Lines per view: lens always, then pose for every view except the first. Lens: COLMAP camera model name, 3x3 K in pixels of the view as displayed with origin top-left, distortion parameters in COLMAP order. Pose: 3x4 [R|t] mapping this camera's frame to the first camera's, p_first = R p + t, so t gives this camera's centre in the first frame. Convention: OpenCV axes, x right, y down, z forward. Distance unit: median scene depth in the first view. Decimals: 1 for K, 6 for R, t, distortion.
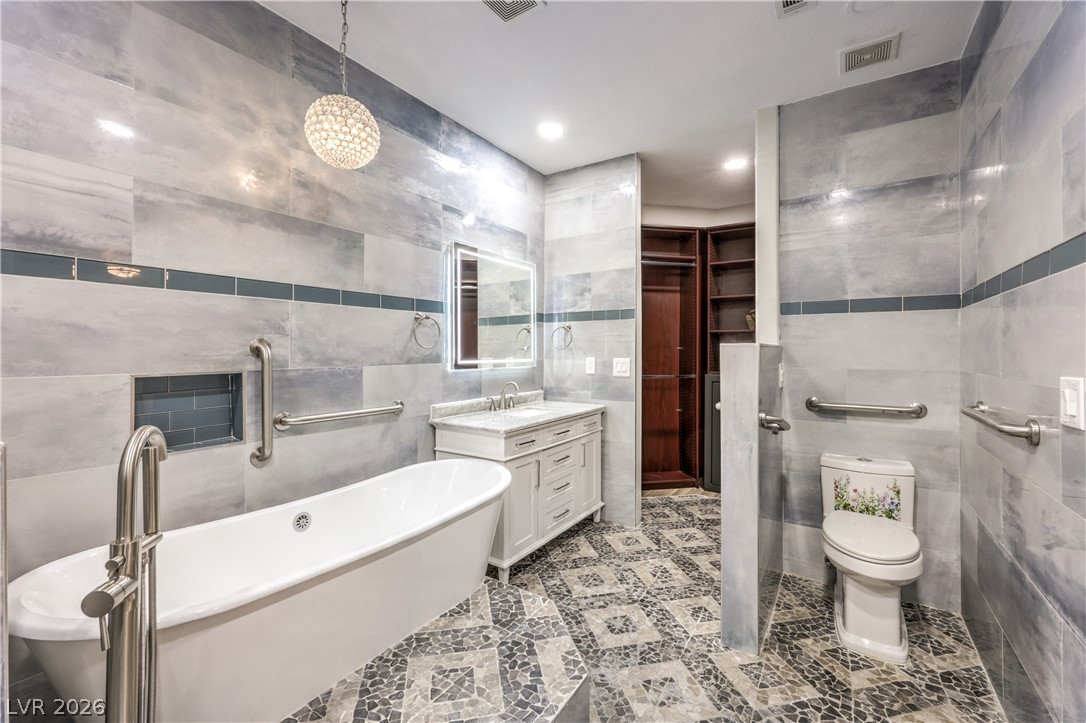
lens RADIAL K [[446.9, 0, 553.5], [0, 446.9, 345.6], [0, 0, 1]] dist [-0.004470, -0.000366]
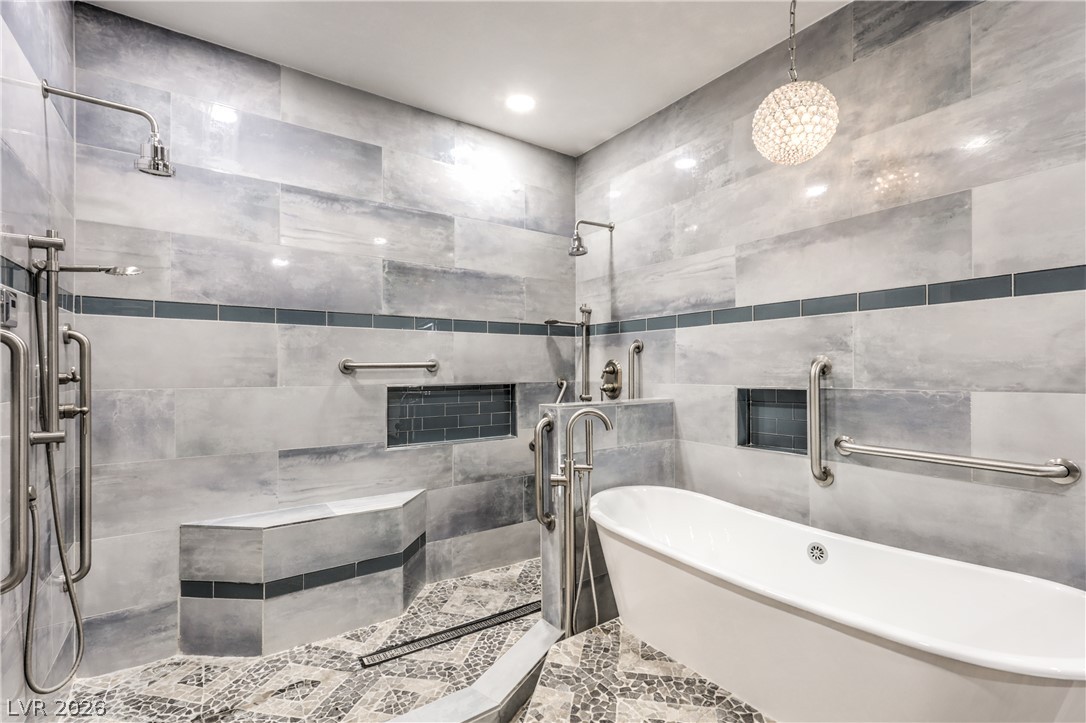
lens RADIAL K [[473.9, 0, 544.6], [0, 473.9, 370.0], [0, 0, 1]] dist [-0.001919, -0.000280]
pose [[-0.367410, -0.008806, -0.930017, 0.520800], [0.006173, 0.999910, -0.011906, 0.022409], [0.930039, -0.010115, -0.367322, 0.778211]]
